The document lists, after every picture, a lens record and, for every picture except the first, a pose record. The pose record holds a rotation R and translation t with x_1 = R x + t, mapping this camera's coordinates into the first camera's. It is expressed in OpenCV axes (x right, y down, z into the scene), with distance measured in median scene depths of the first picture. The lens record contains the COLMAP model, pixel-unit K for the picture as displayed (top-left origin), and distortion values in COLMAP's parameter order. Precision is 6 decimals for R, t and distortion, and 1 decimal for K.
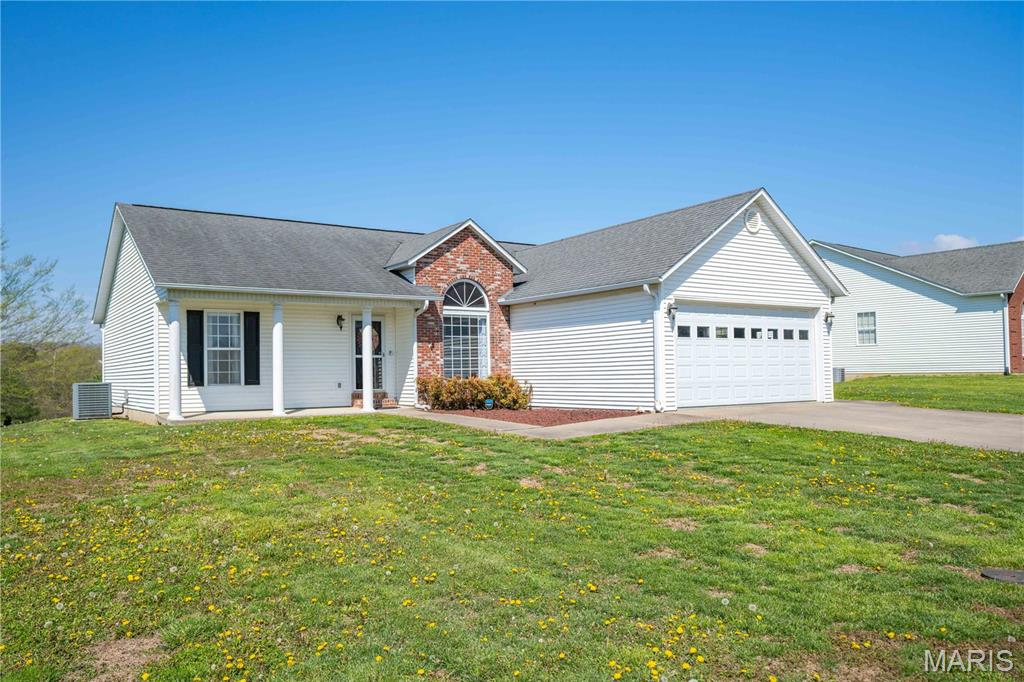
lens RADIAL K [[718.1, 0, 512.5], [0, 718.1, 339.6], [0, 0, 1]] dist [0.000033, 0.000834]
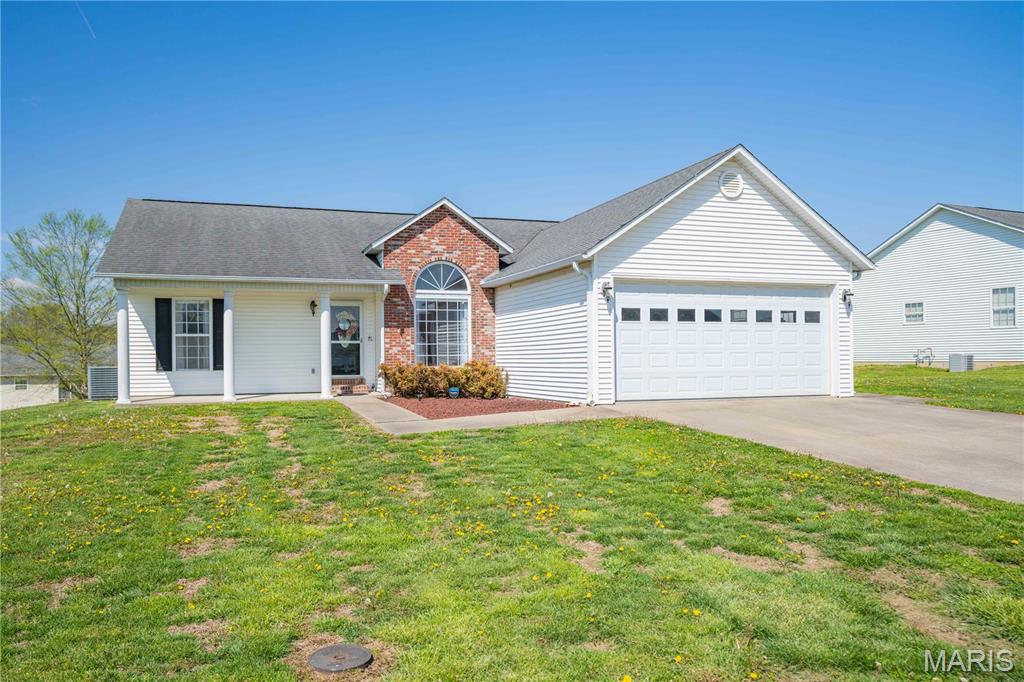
lens RADIAL K [[724.6, 0, 510.1], [0, 724.6, 348.0], [0, 0, 1]] dist [-0.006483, 0.002038]
pose [[0.970549, 0.002501, -0.240890, 0.268165], [0.006017, 0.999382, 0.034619, -0.001694], [0.240828, -0.035049, 0.969935, 0.088736]]
